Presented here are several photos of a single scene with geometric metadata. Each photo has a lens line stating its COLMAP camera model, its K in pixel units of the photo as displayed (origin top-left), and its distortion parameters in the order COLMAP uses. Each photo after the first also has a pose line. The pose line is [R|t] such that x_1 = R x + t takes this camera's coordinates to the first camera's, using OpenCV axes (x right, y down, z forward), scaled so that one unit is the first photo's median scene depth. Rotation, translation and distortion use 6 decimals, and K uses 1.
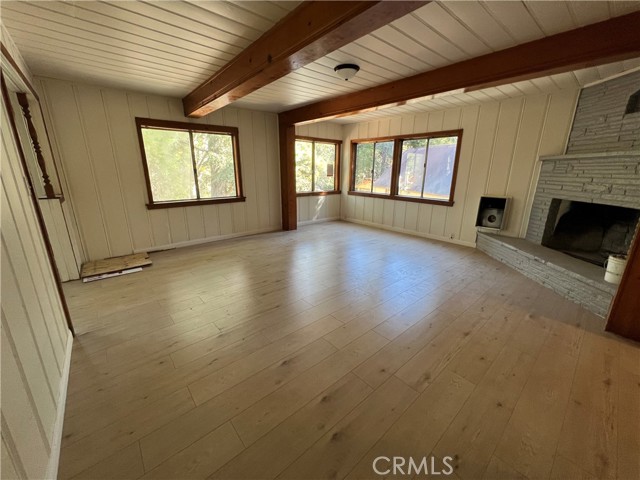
lens RADIAL K [[255.7, 0, 317.3], [0, 255.7, 240.0], [0, 0, 1]] dist [-0.000908, -0.000332]
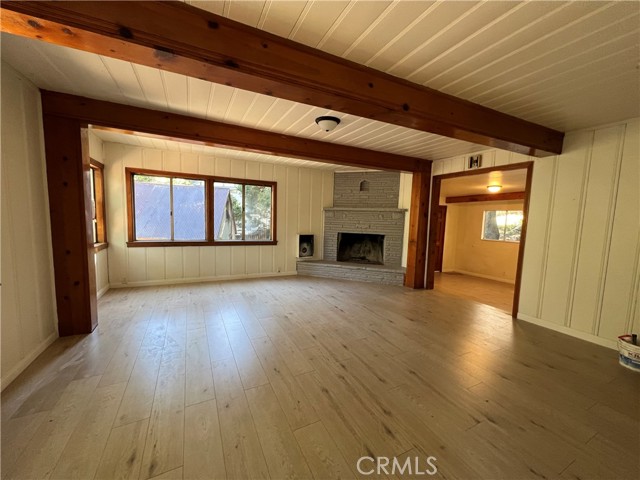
lens RADIAL K [[255.7, 0, 317.3], [0, 255.7, 240.0], [0, 0, 1]] dist [-0.000908, -0.000332]
pose [[0.246403, -0.089305, 0.965044, -0.702399], [0.227540, 0.973244, 0.031966, -0.190192], [-0.942078, 0.211710, 0.260131, 0.664696]]
